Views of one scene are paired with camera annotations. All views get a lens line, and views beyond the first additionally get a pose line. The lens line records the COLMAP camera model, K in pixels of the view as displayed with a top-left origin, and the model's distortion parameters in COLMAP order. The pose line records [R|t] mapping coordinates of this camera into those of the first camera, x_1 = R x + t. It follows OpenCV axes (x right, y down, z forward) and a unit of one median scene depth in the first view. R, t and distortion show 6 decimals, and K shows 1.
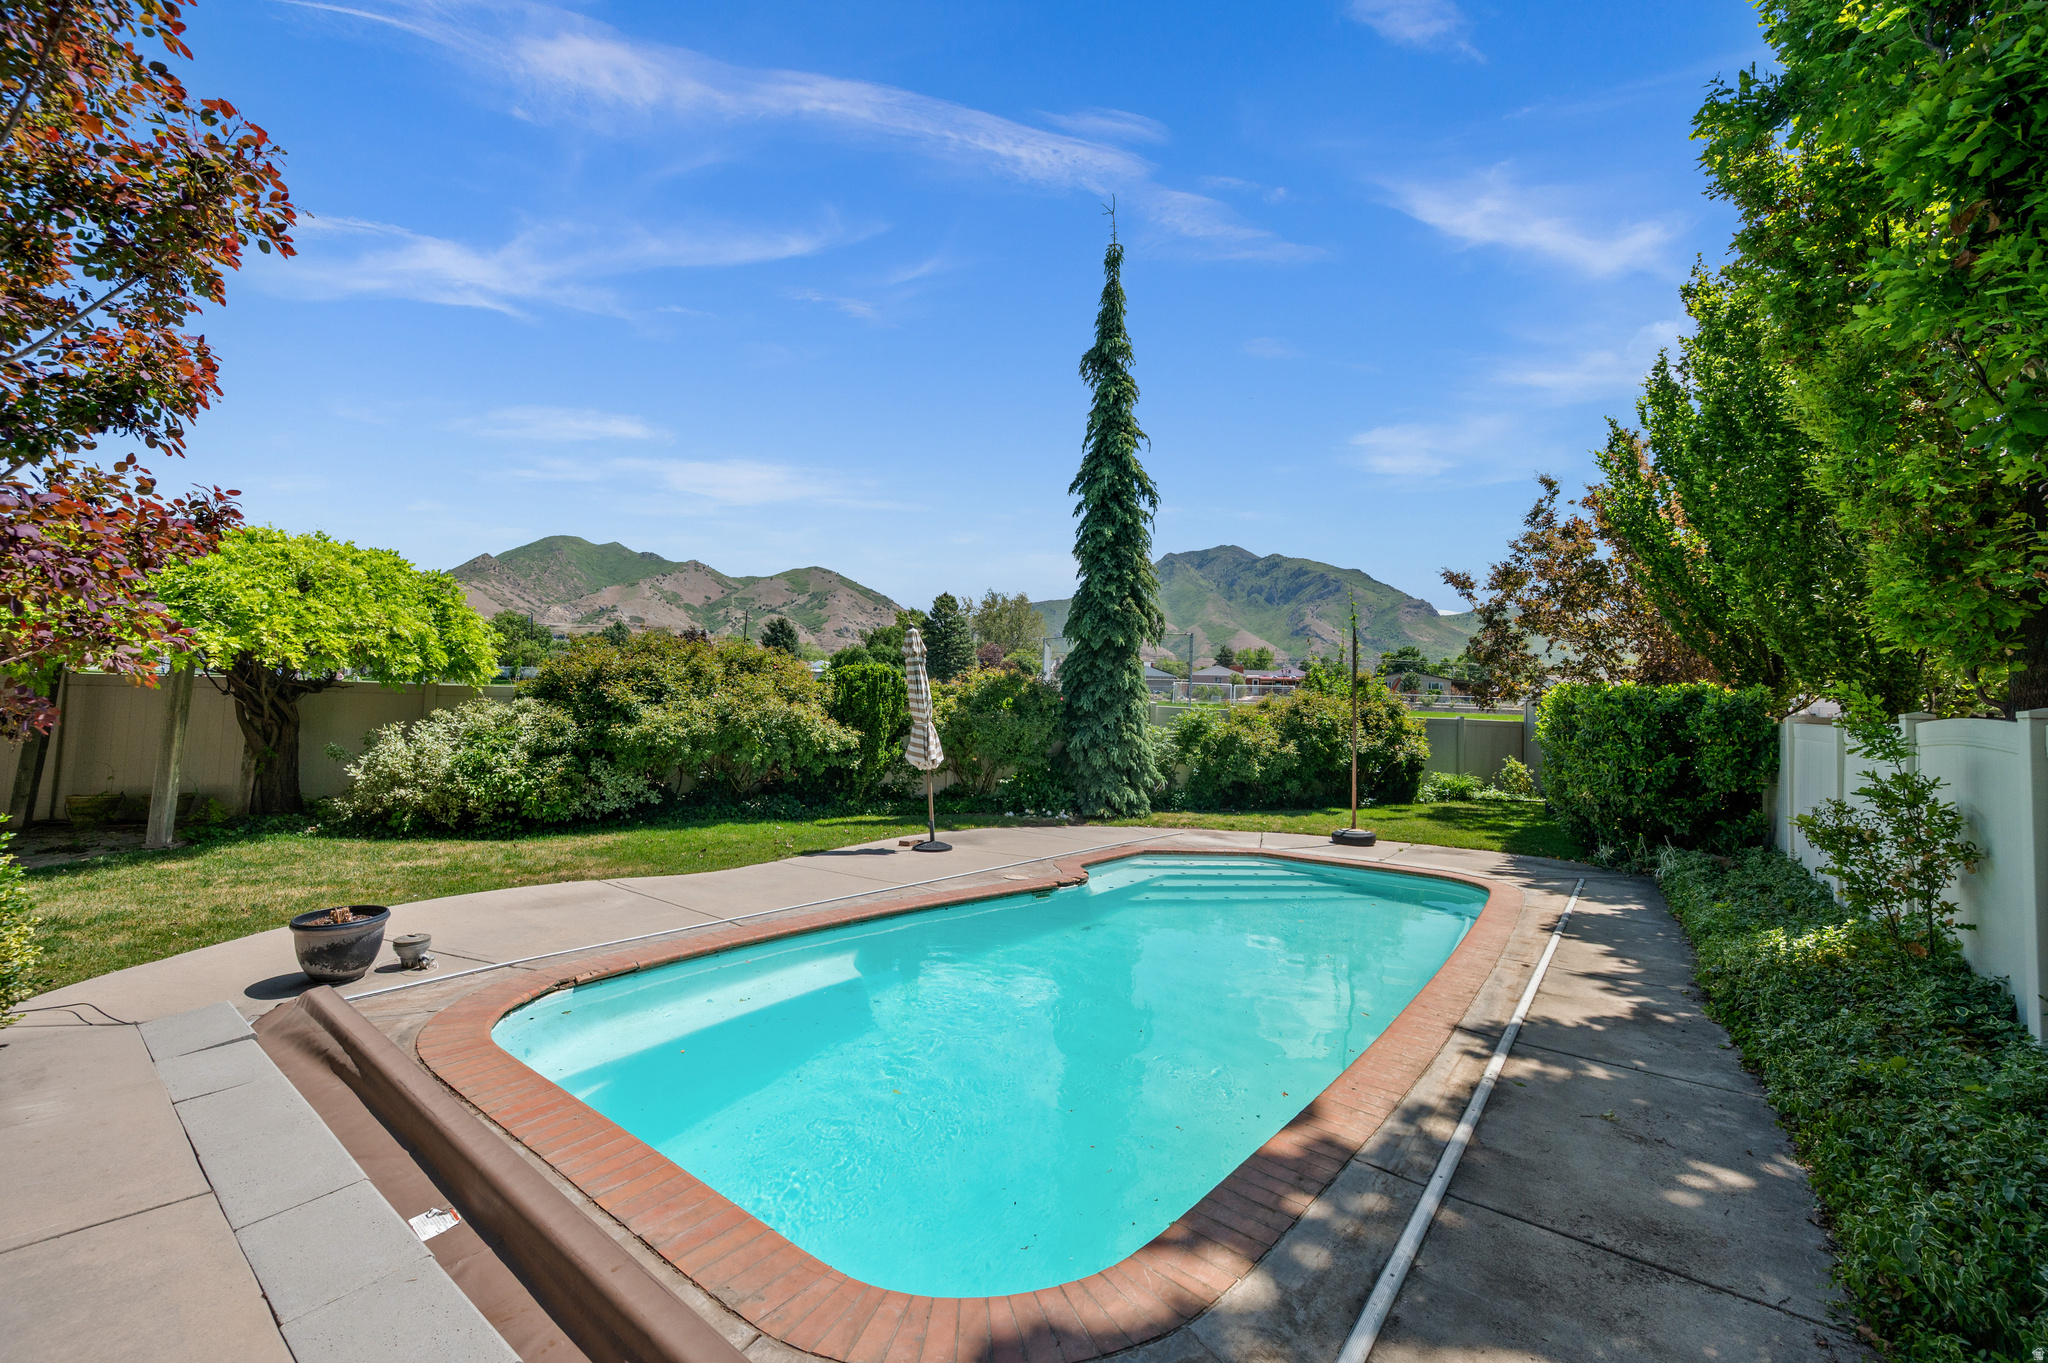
lens RADIAL K [[824.5, 0, 1021.1], [0, 824.5, 653.6], [0, 0, 1]] dist [-0.000548, 0.000019]
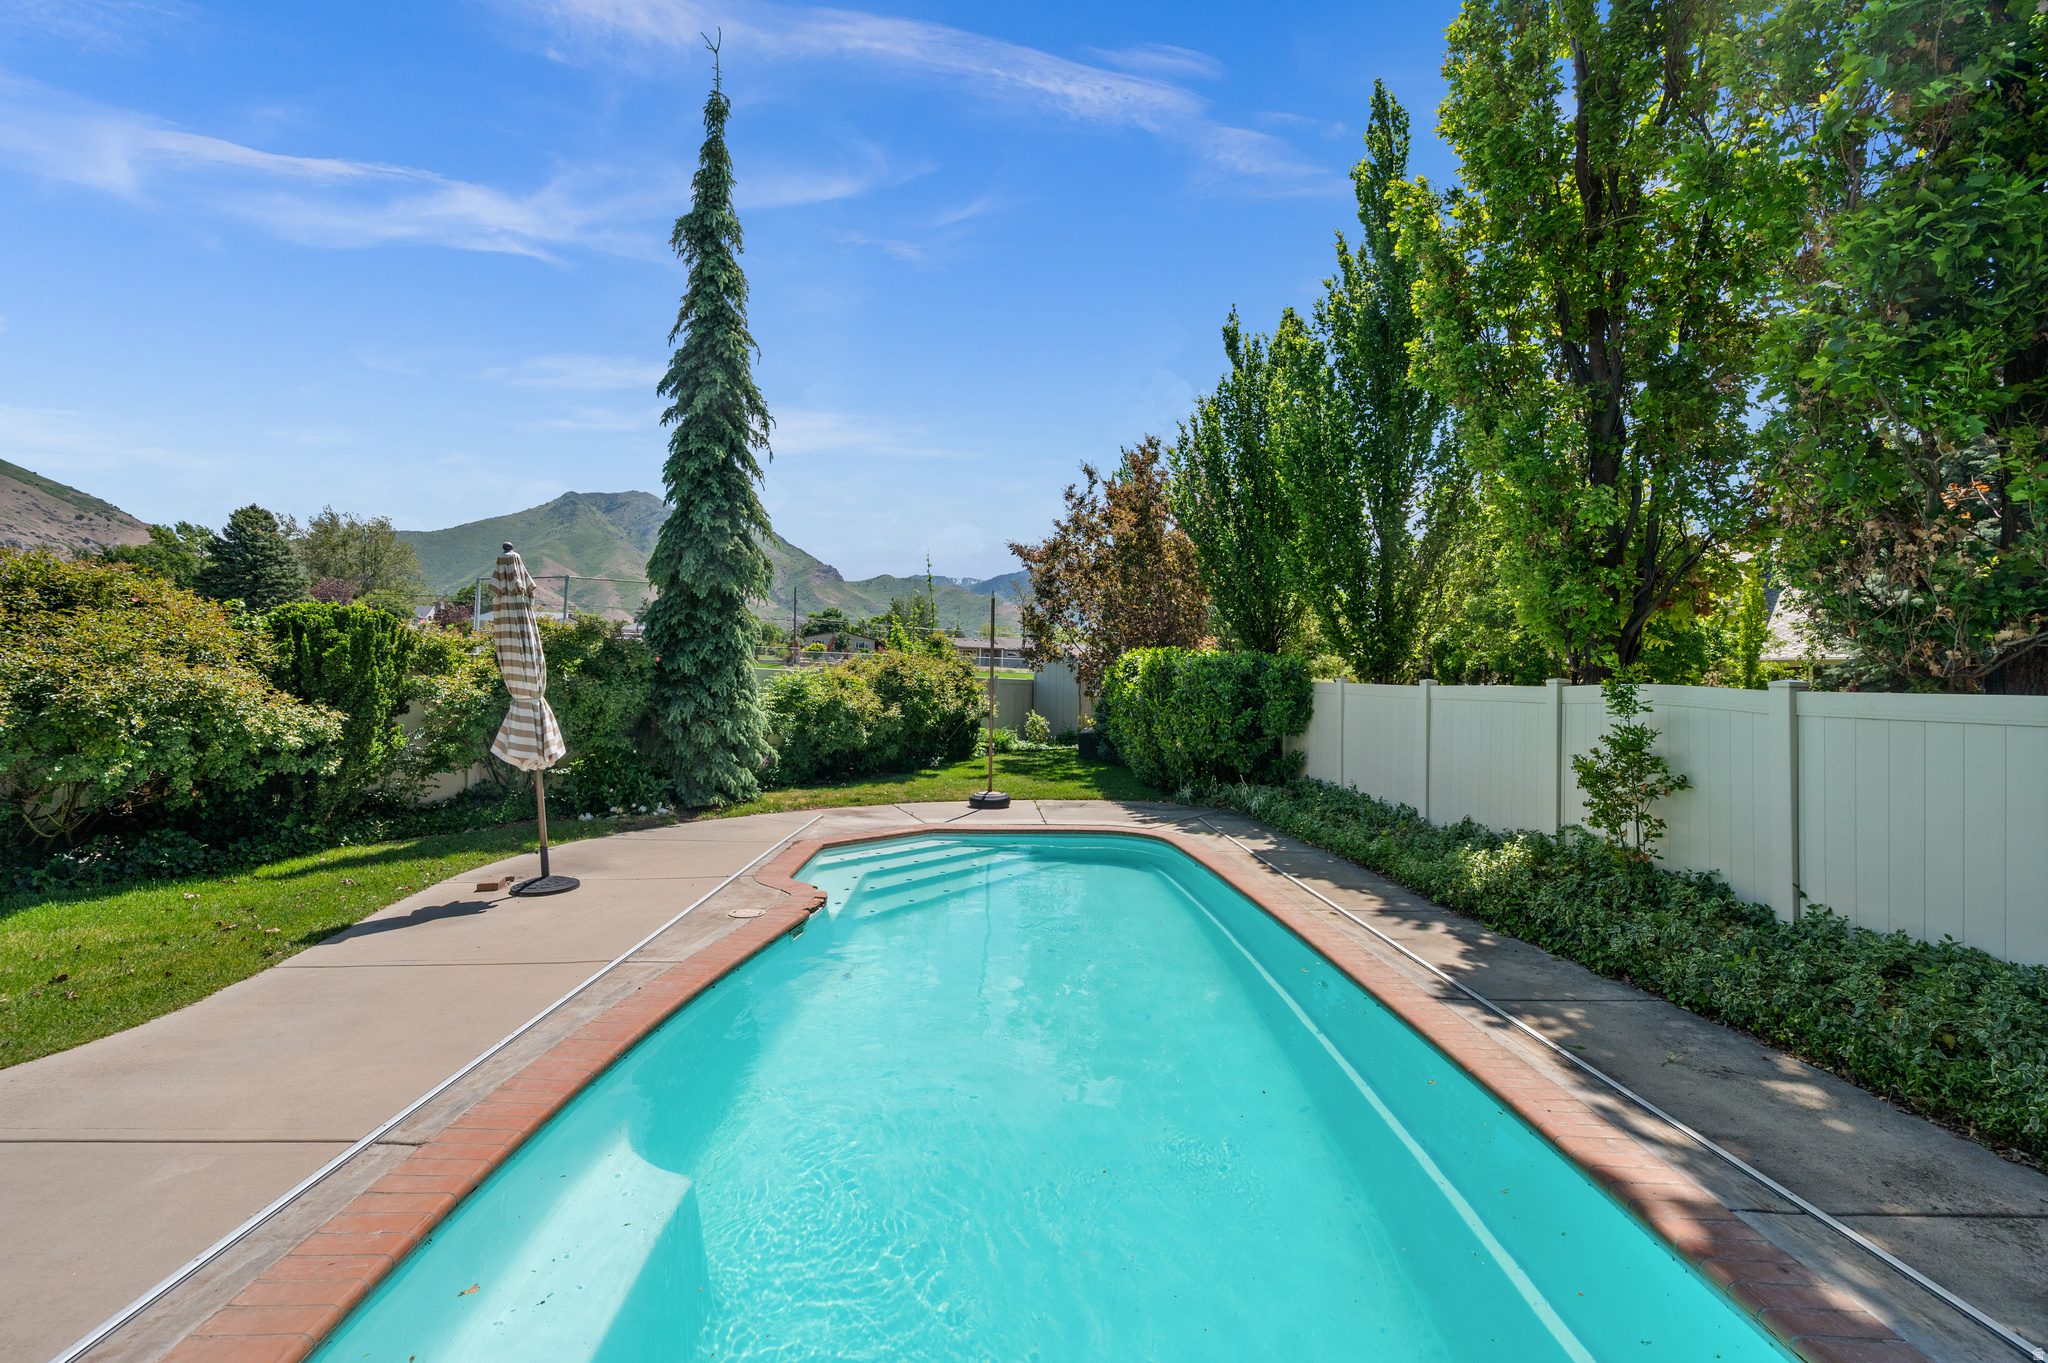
lens RADIAL K [[816.2, 0, 1021.7], [0, 816.2, 644.1], [0, 0, 1]] dist [-0.000832, -0.000024]
pose [[0.774489, 0.015824, 0.632390, -0.167647], [-0.041647, 0.998794, 0.026012, 0.006448], [-0.631215, -0.046483, 0.774213, 0.193804]]
